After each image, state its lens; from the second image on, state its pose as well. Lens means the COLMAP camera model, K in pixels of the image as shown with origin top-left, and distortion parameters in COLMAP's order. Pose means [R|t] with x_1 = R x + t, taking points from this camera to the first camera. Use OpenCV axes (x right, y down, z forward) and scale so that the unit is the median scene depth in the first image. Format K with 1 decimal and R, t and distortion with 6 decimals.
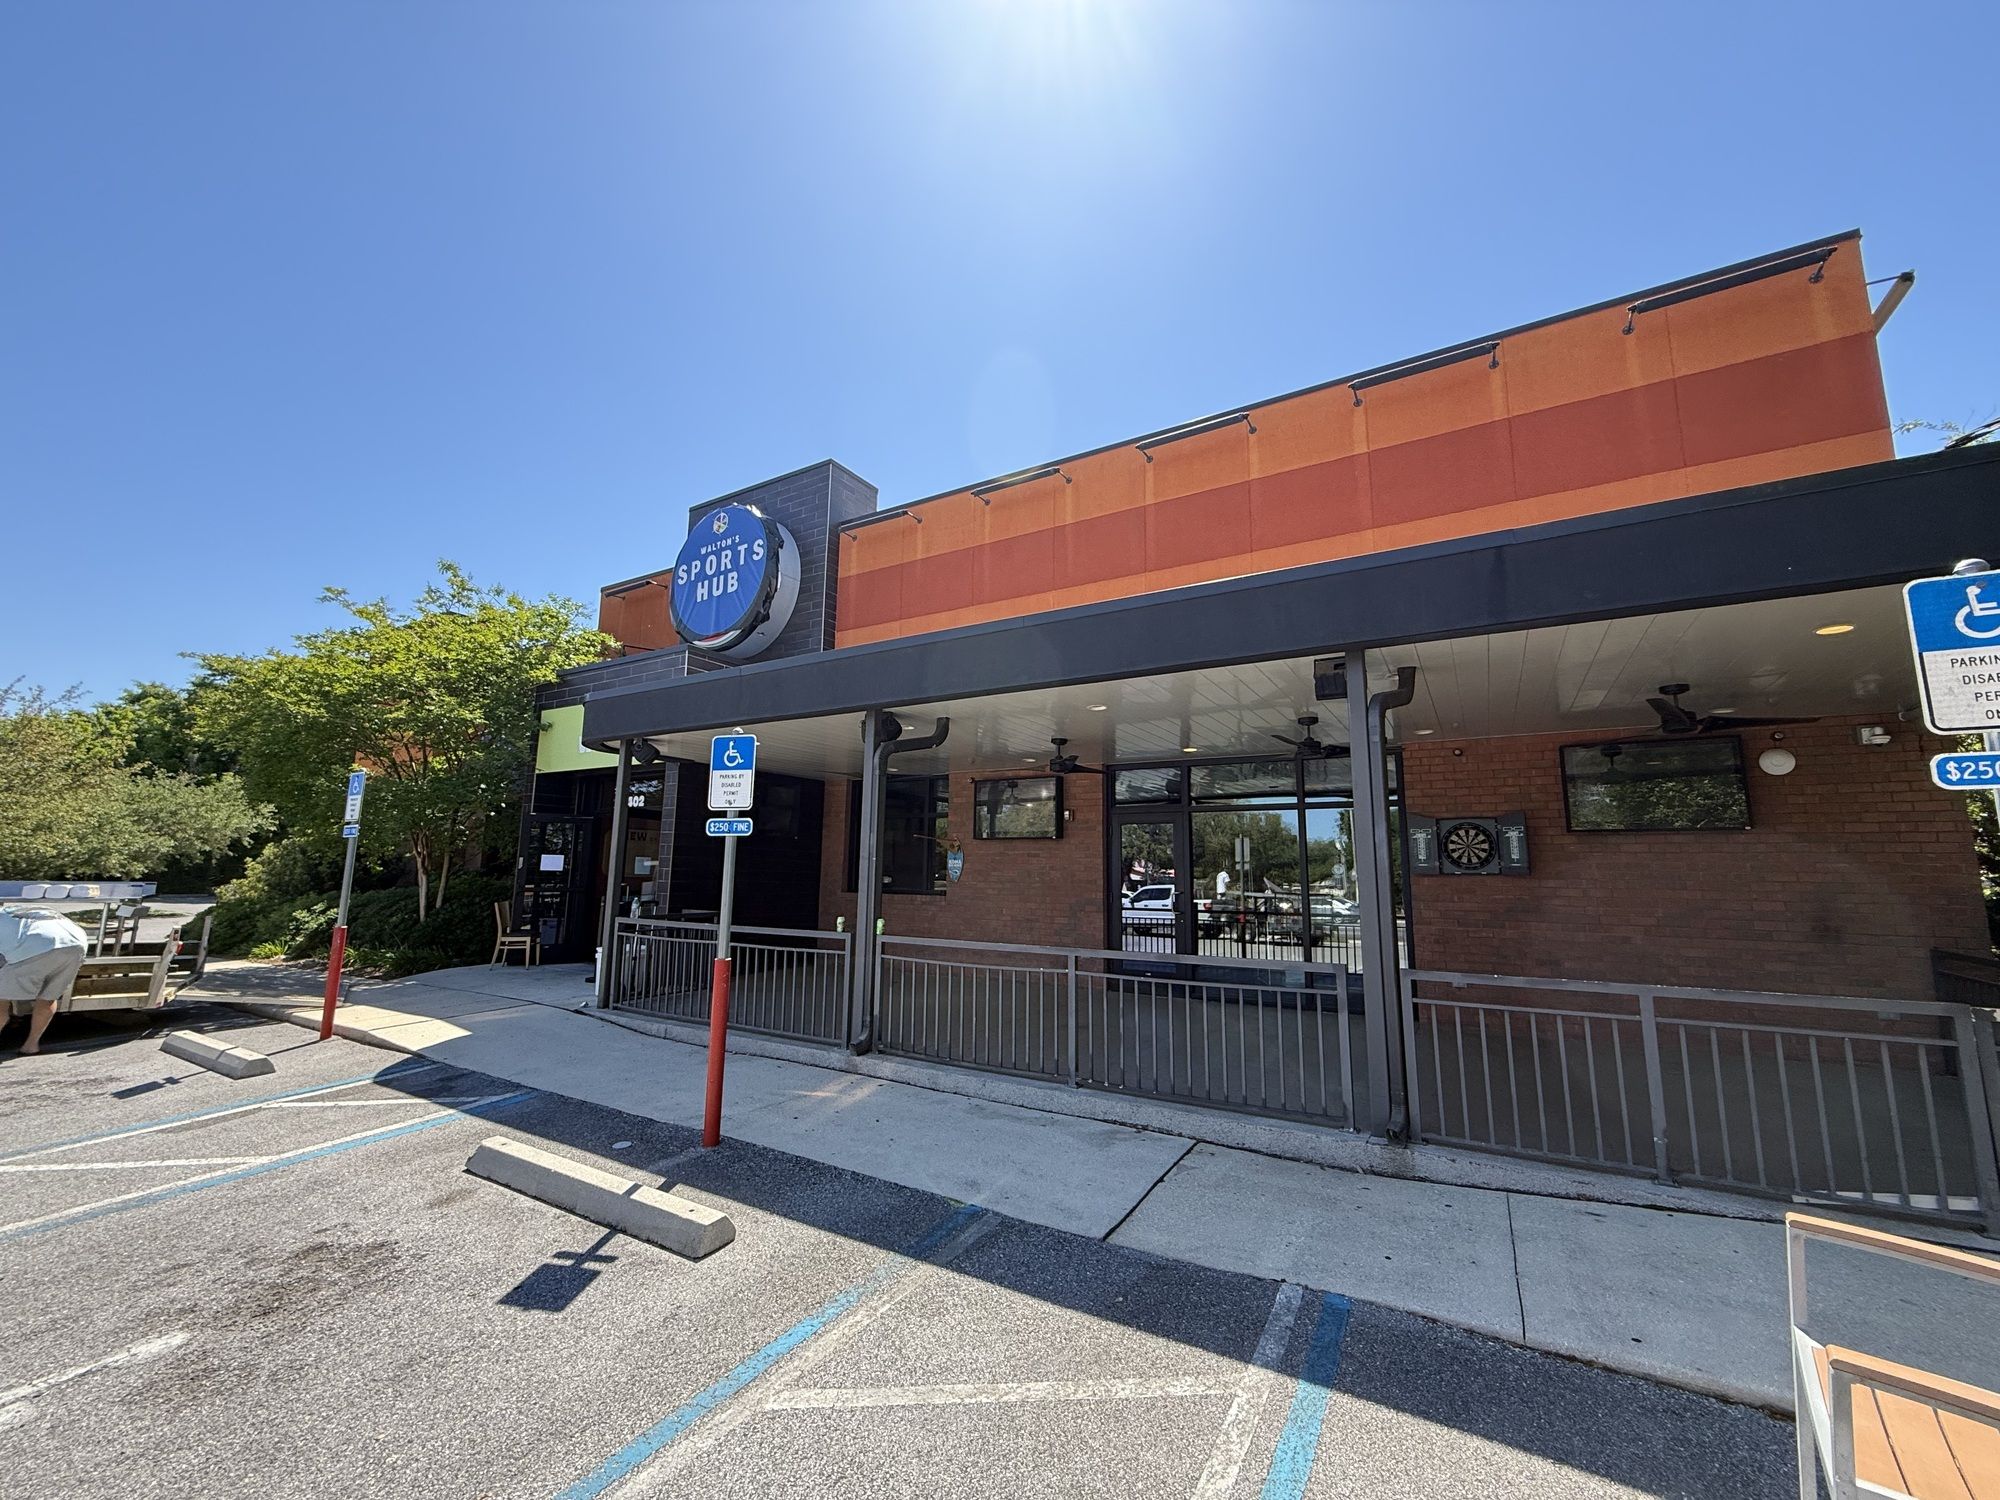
lens RADIAL K [[794.2, 0, 994.1], [0, 794.2, 750.0], [0, 0, 1]] dist [0.000154, 0.000433]
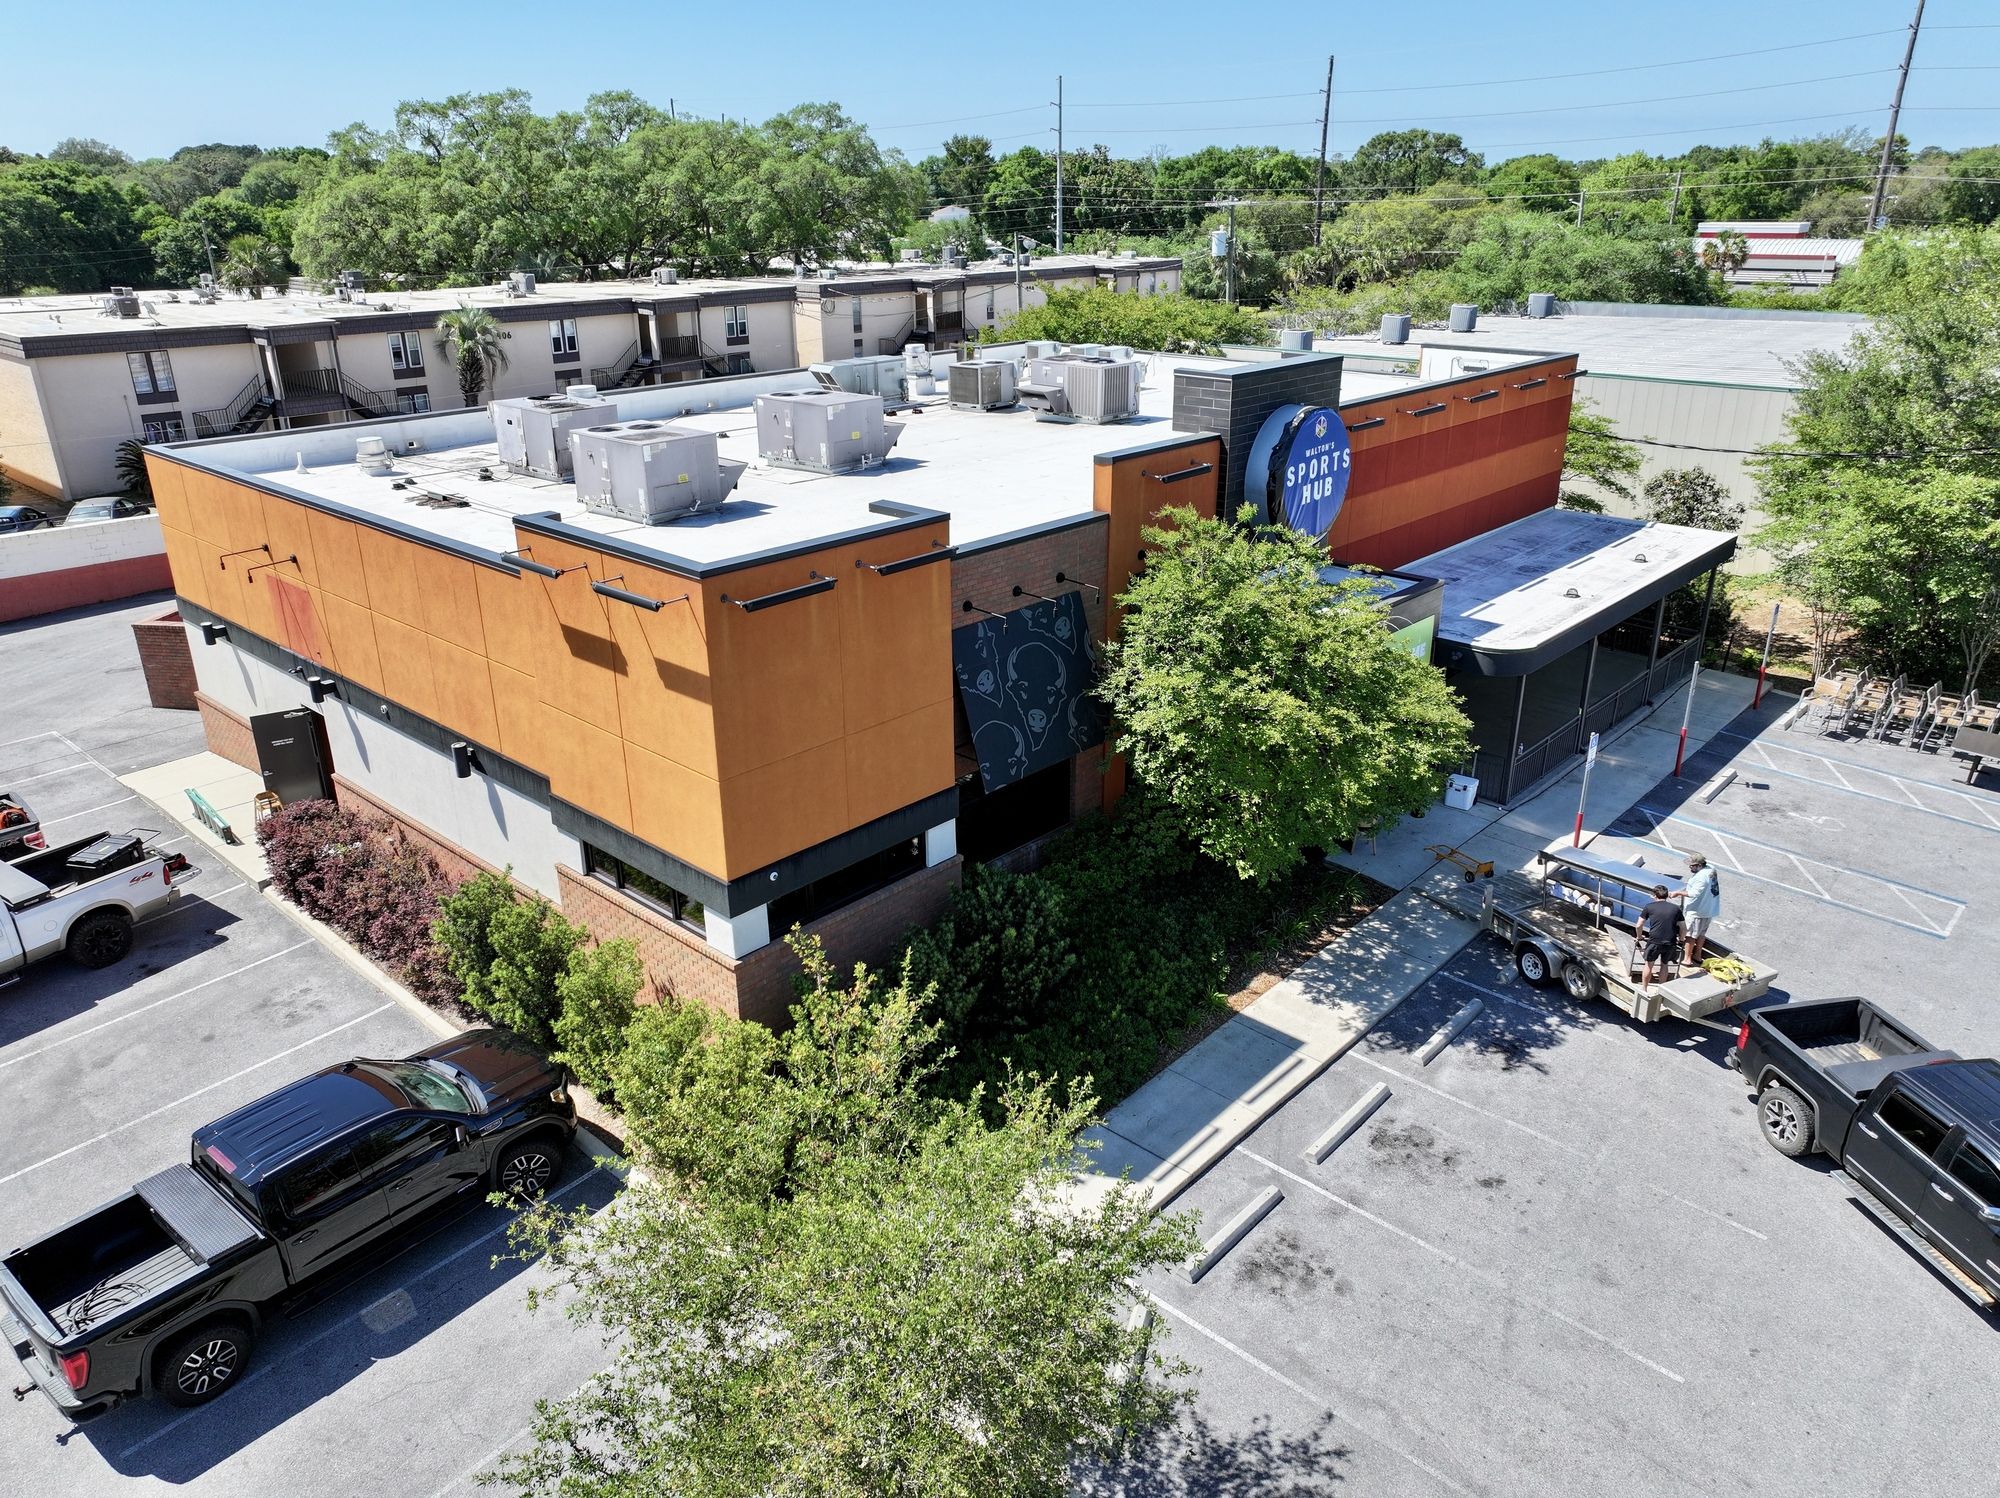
lens RADIAL K [[1396.6, 0, 1004.8], [0, 1396.6, 745.5], [0, 0, 1]] dist [-0.000278, 0.016716]
pose [[0.193731, -0.380166, 0.904401, -5.193255], [-0.142459, 0.901194, 0.409334, -1.390203], [-0.970656, -0.208141, 0.120432, 2.539450]]
